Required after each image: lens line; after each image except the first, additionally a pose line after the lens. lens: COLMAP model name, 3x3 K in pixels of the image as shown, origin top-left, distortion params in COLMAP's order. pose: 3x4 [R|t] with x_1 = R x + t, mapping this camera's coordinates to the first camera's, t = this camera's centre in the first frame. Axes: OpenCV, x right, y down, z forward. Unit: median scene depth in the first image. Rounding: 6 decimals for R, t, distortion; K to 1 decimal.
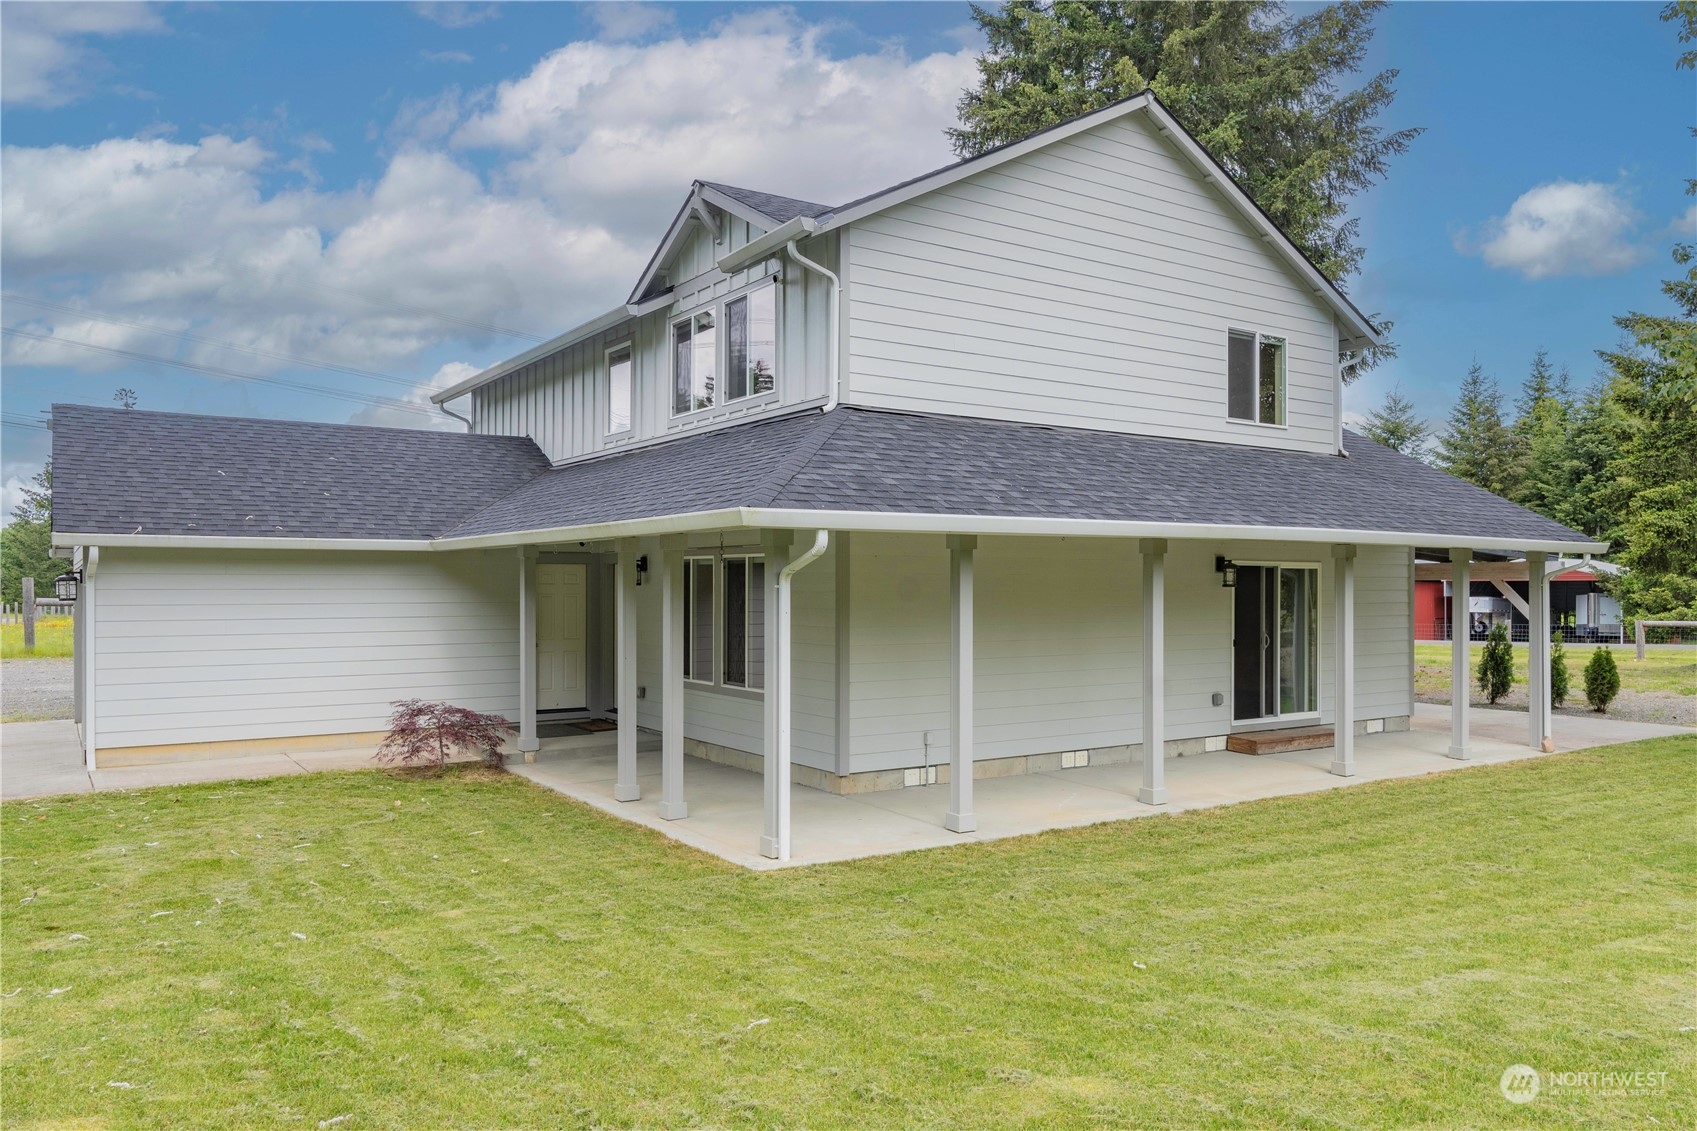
lens RADIAL K [[1211.5, 0, 848.5], [0, 1211.5, 565.5], [0, 0, 1]] dist [-0.001814, -0.000171]
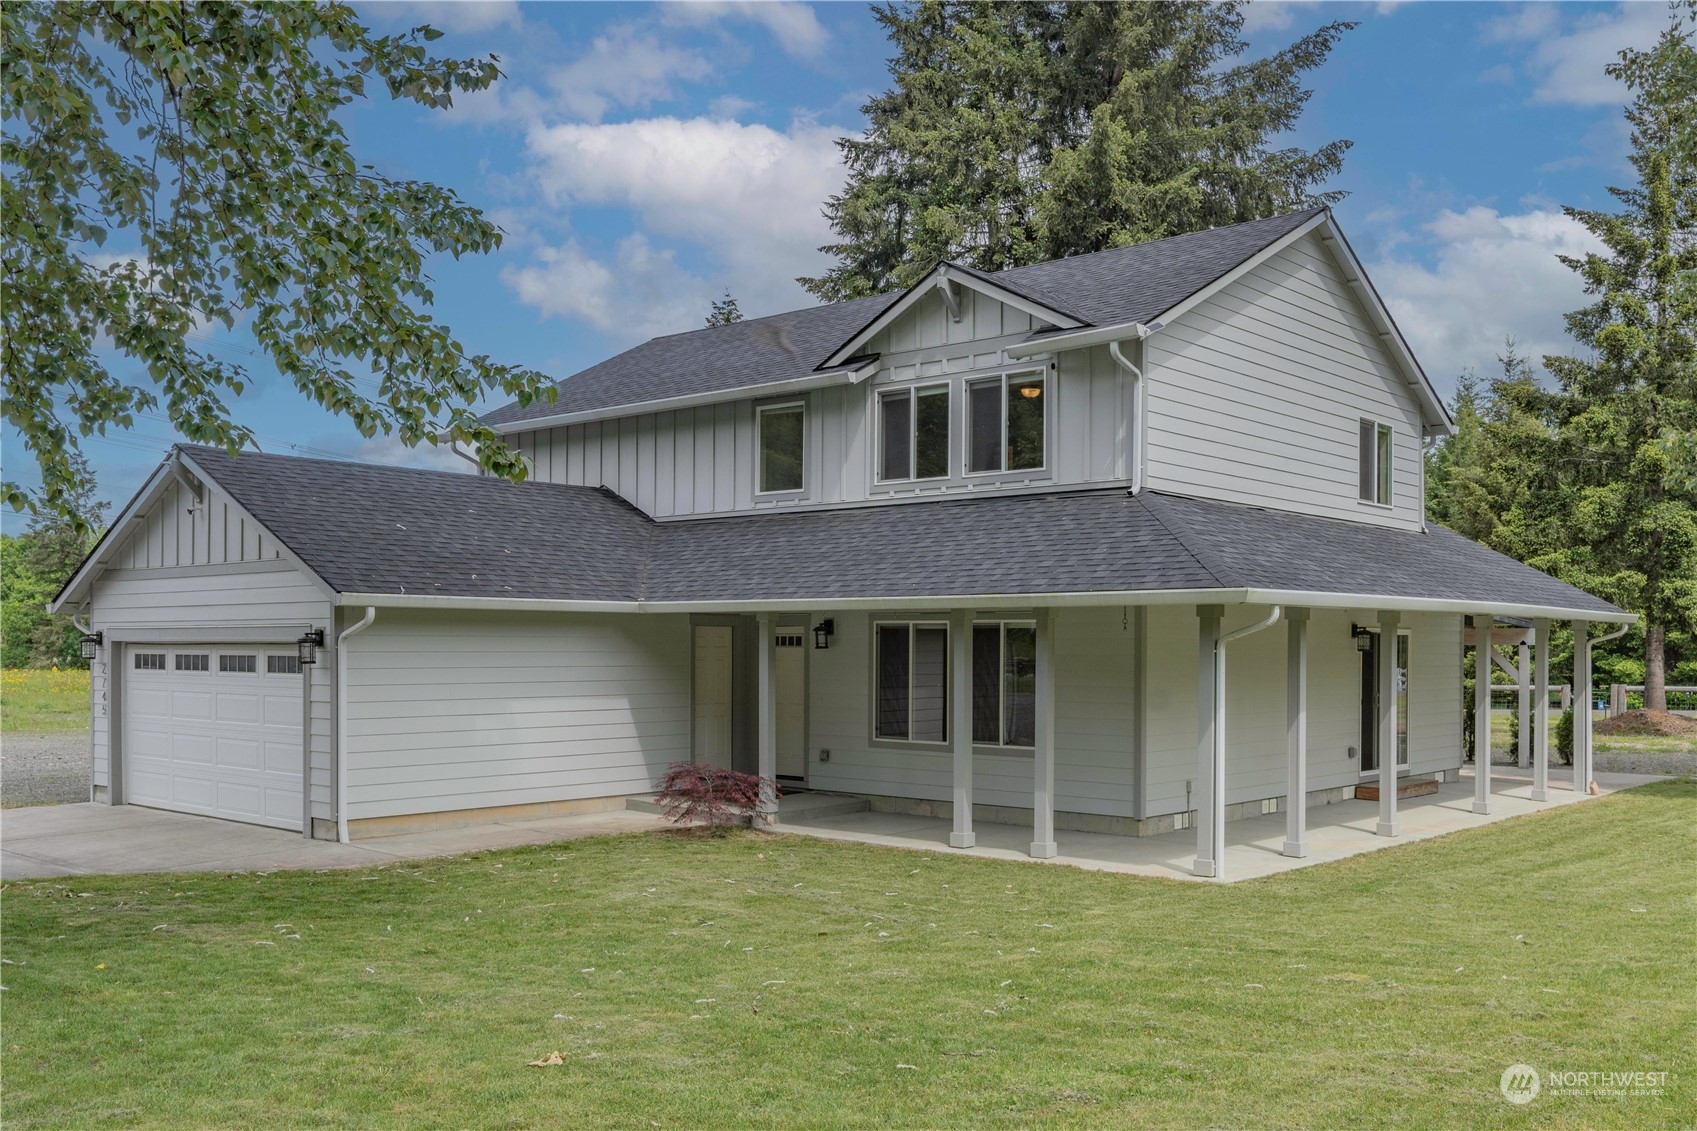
lens RADIAL K [[1518.2, 0, 850.0], [0, 1518.2, 641.3], [0, 0, 1]] dist [0.001386, -0.003967]
pose [[0.966949, 0.003586, 0.254946, -0.490933], [-0.006653, 0.999915, 0.011172, -0.004186], [-0.254885, -0.012499, 0.966891, -0.226108]]
